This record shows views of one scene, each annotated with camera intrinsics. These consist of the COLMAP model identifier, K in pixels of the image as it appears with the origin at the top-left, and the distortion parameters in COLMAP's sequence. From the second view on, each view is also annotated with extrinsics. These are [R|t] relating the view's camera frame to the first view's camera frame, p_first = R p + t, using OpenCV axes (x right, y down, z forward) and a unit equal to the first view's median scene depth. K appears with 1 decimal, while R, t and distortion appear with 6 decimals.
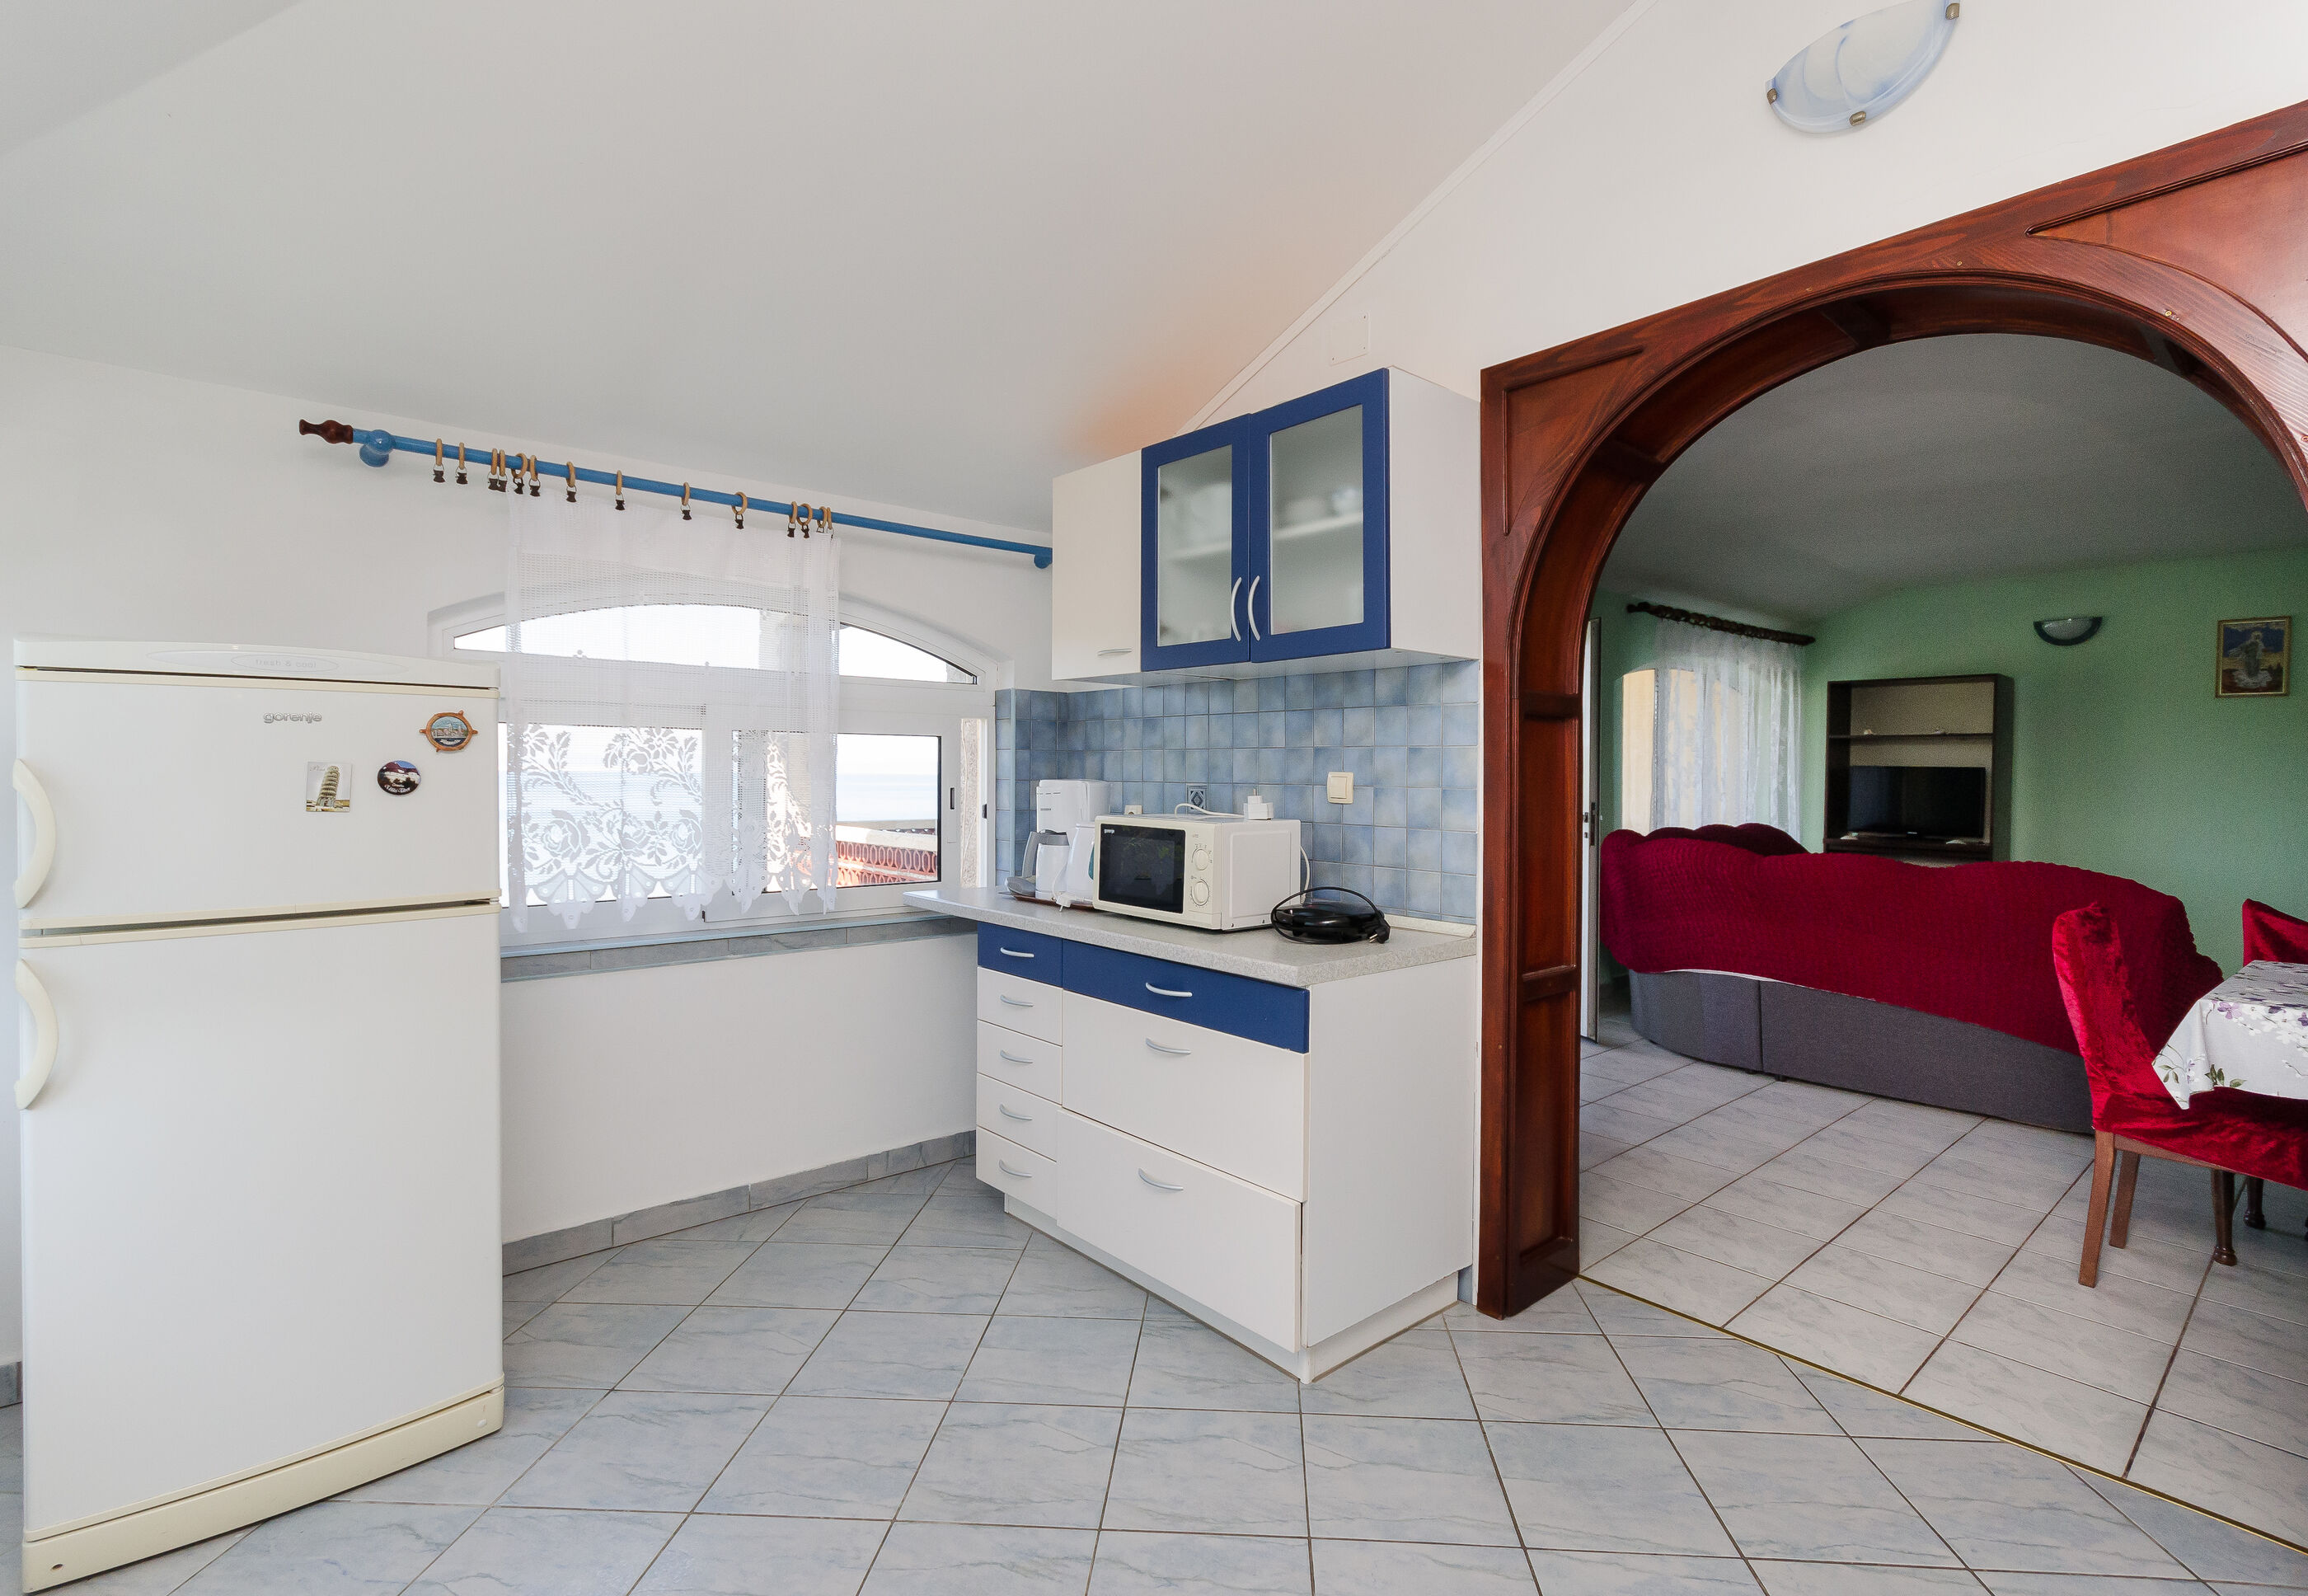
lens RADIAL K [[1081.0, 0, 1160.8], [0, 1081.0, 780.0], [0, 0, 1]] dist [-0.002493, 0.000340]
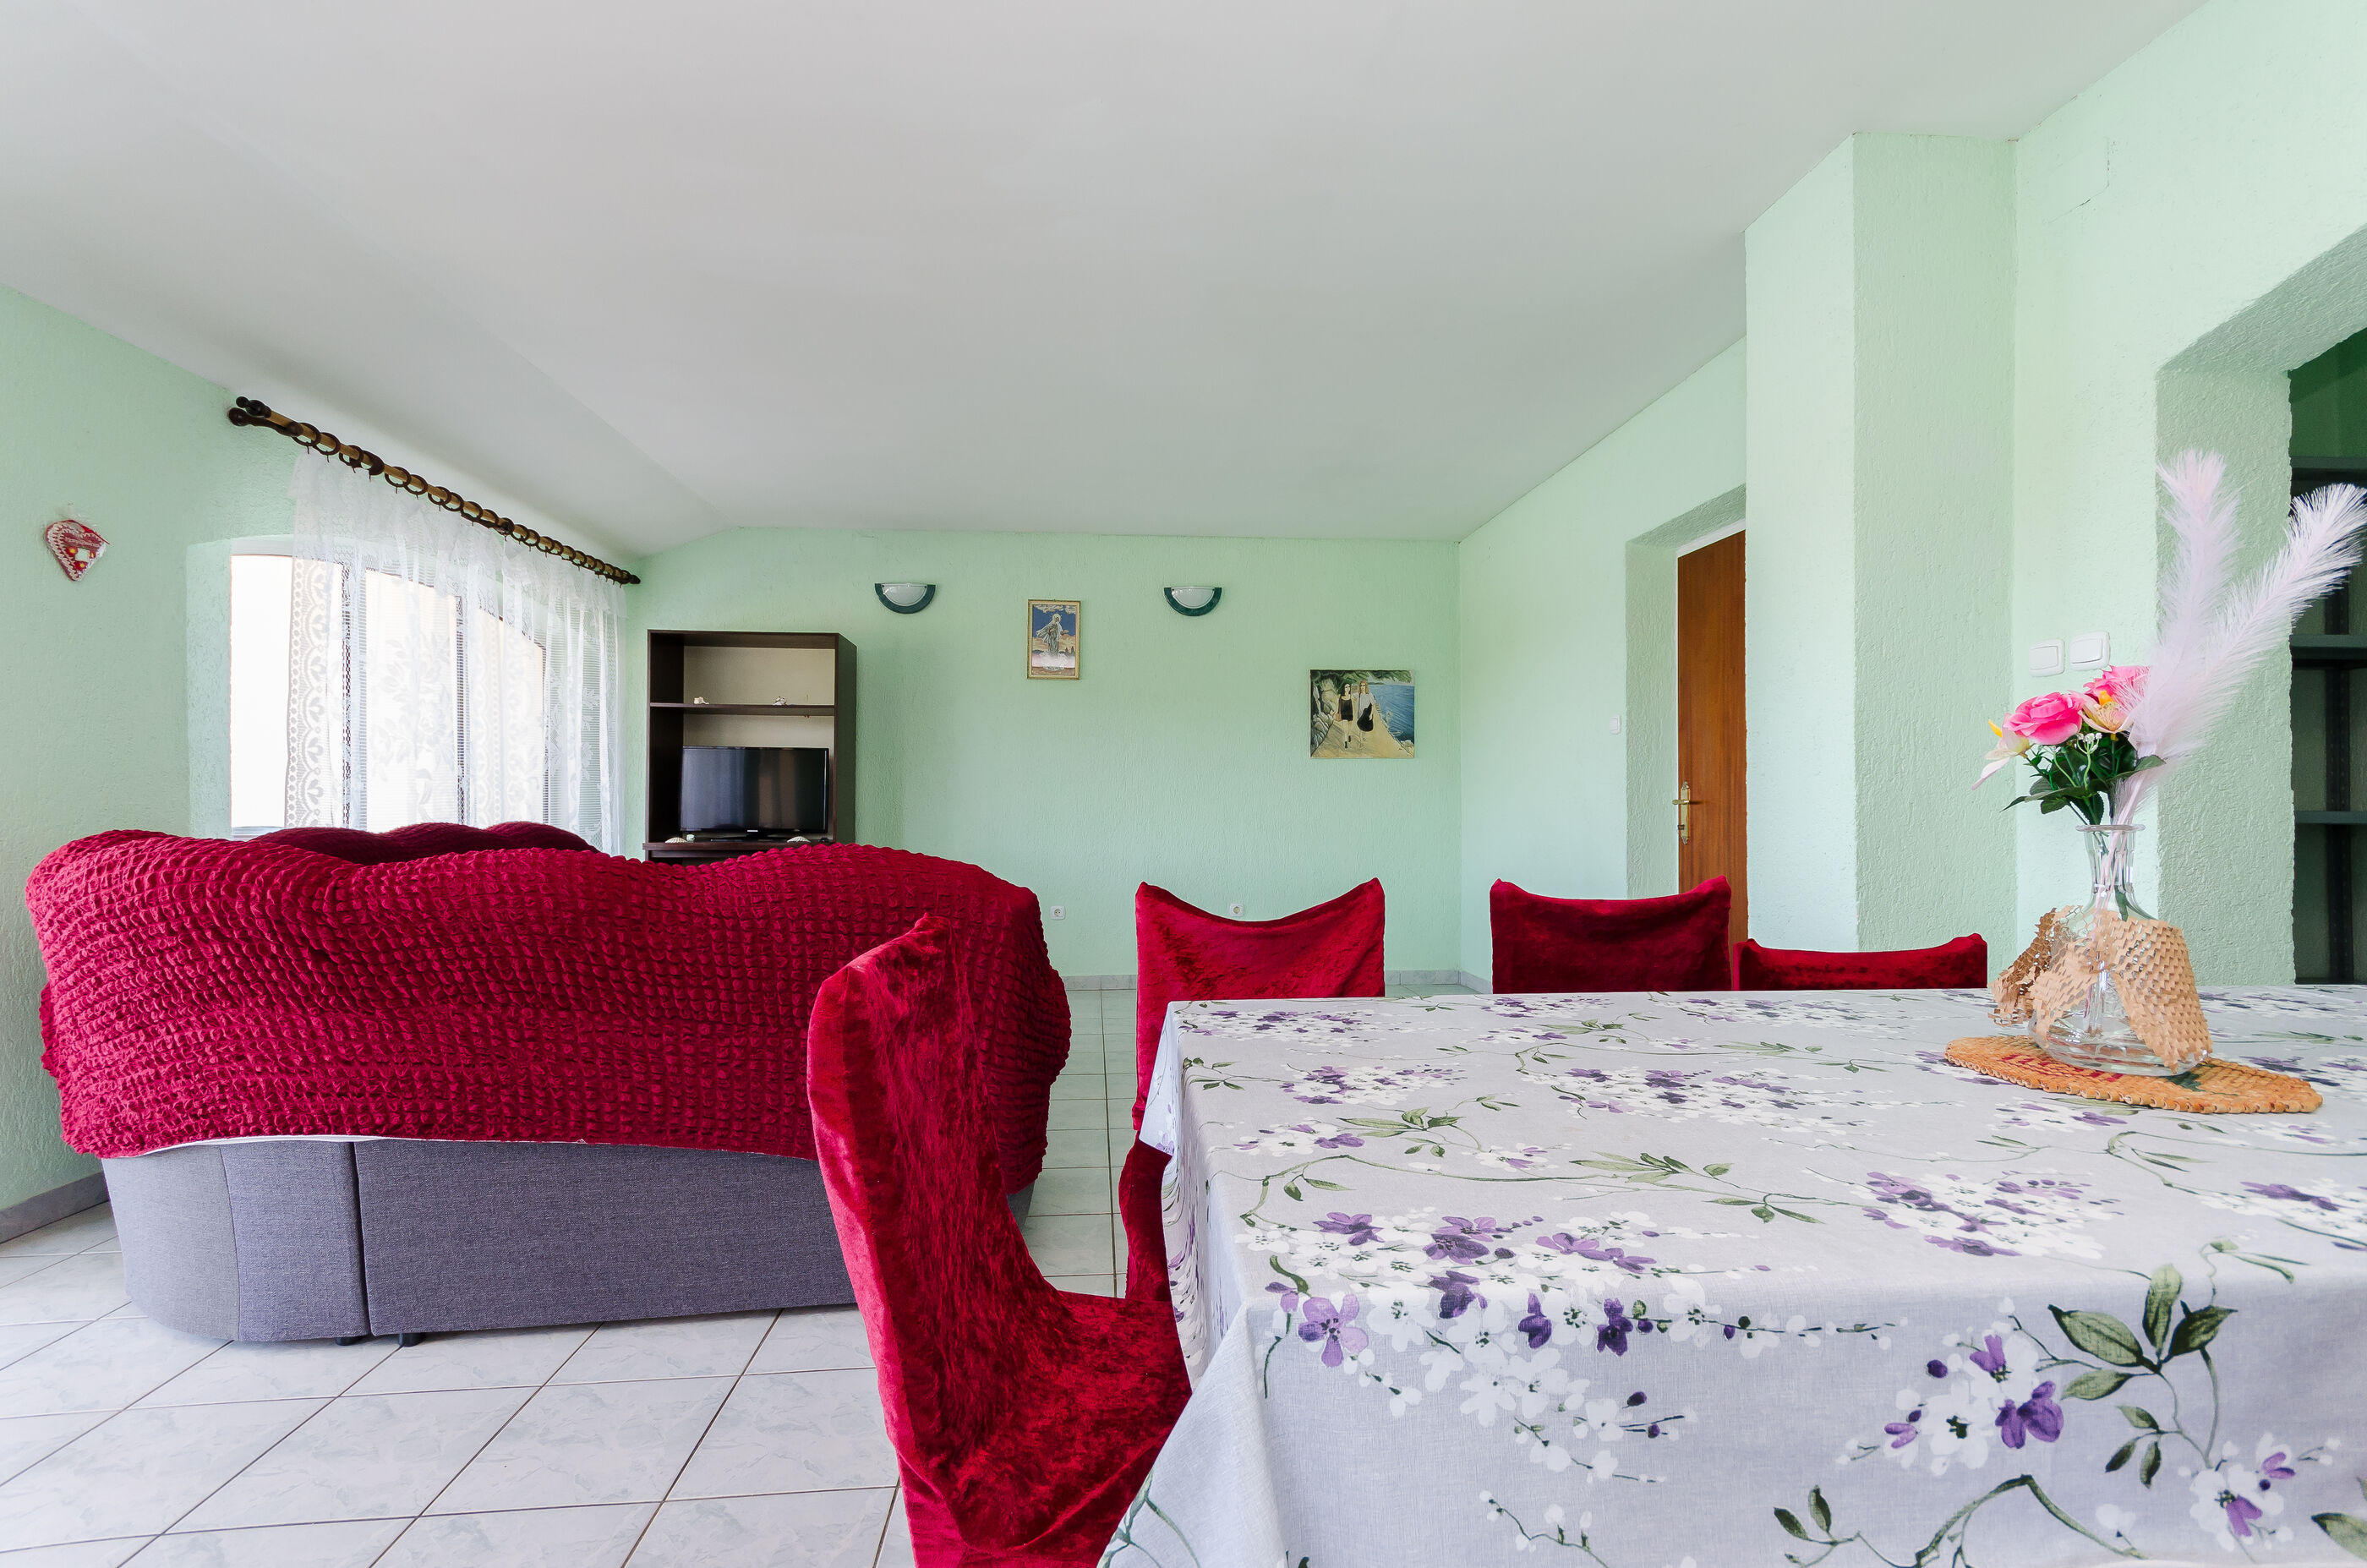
lens RADIAL K [[1066.8, 0, 1177.0], [0, 1066.8, 796.5], [0, 0, 1]] dist [0.005651, 0.001190]
pose [[0.592296, -0.005594, 0.805701, 0.267803], [0.012131, 0.999924, -0.001975, 0.031296], [-0.805629, 0.010944, 0.592320, 0.306097]]
